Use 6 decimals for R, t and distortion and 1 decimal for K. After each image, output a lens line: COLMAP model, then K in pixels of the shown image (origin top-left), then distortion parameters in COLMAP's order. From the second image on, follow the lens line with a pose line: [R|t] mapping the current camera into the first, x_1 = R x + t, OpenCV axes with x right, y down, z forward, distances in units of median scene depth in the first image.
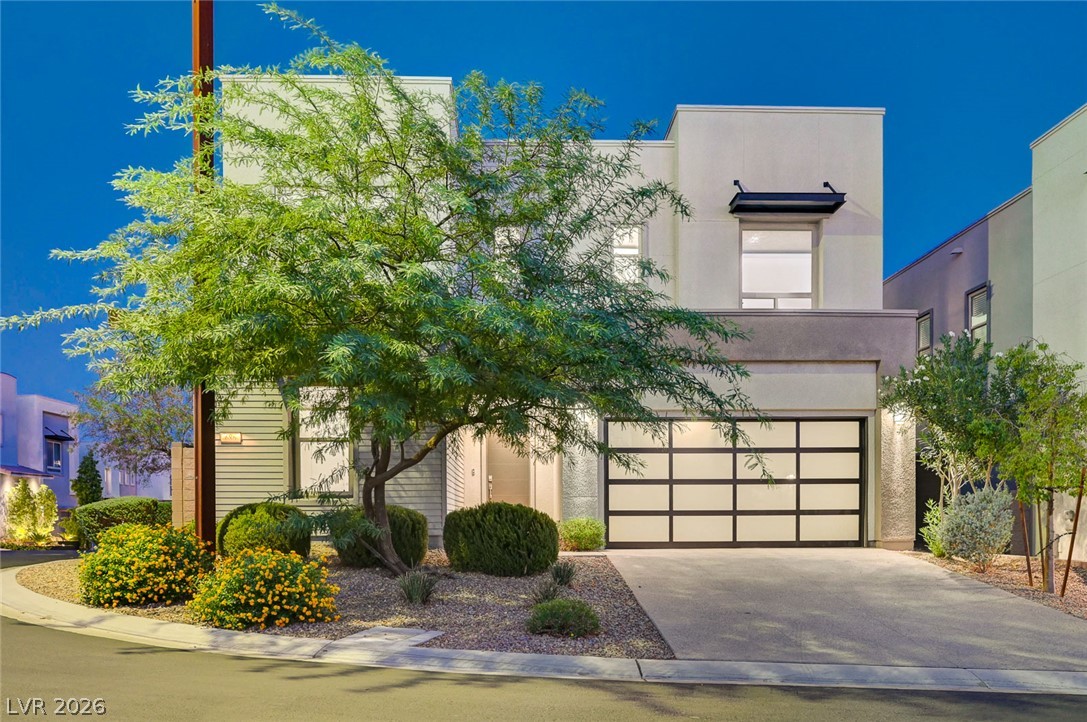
lens RADIAL K [[982.4, 0, 542.7], [0, 982.4, 509.6], [0, 0, 1]] dist [0.000275, 0.002784]
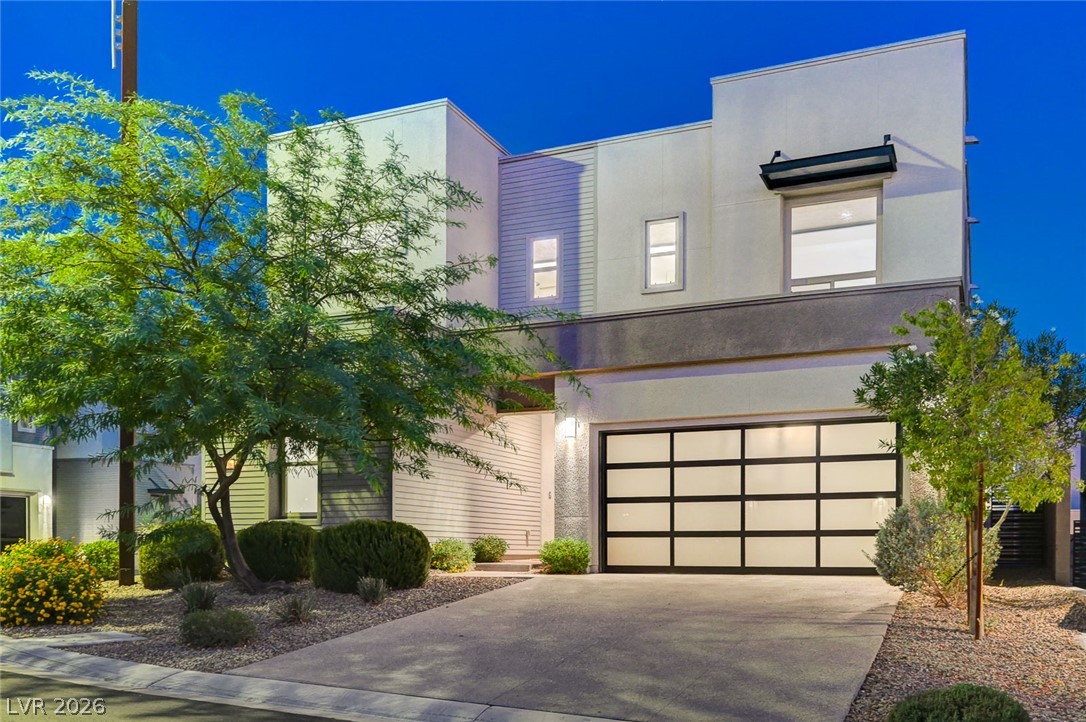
lens RADIAL K [[987.1, 0, 545.3], [0, 987.1, 538.0], [0, 0, 1]] dist [0.001857, -0.004644]
pose [[0.898673, 0.000364, -0.438618, 0.431618], [-0.003532, 0.999973, -0.006406, 0.013597], [0.438604, 0.007306, 0.898651, 0.141901]]
